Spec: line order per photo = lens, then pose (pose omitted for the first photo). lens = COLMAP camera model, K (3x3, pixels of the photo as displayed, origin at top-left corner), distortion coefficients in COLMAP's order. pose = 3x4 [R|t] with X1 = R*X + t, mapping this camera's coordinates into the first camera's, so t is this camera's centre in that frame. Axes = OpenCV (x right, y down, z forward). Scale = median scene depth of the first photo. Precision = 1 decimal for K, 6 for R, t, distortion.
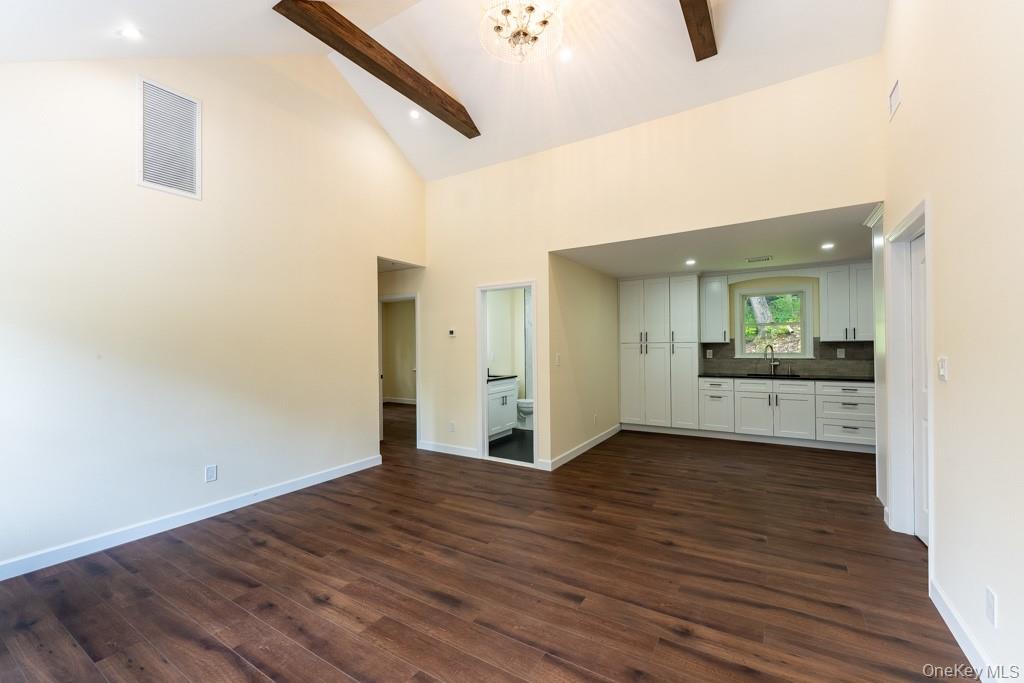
lens RADIAL K [[414.7, 0, 514.7], [0, 414.7, 342.7], [0, 0, 1]] dist [-0.008725, 0.002136]
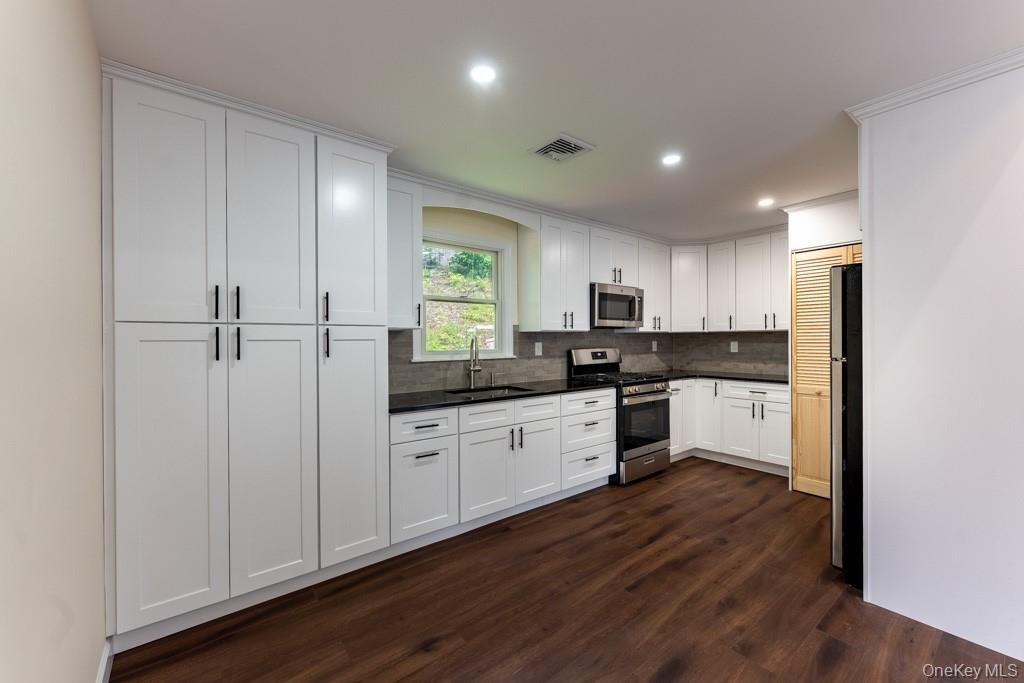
lens RADIAL K [[414.7, 0, 513.2], [0, 414.7, 341.1], [0, 0, 1]] dist [-0.008725, 0.002136]
pose [[0.339412, 0.005167, 0.940624, 0.170550], [-0.004915, 0.999981, -0.003719, 0.021835], [-0.940625, -0.003361, 0.339431, 1.152272]]
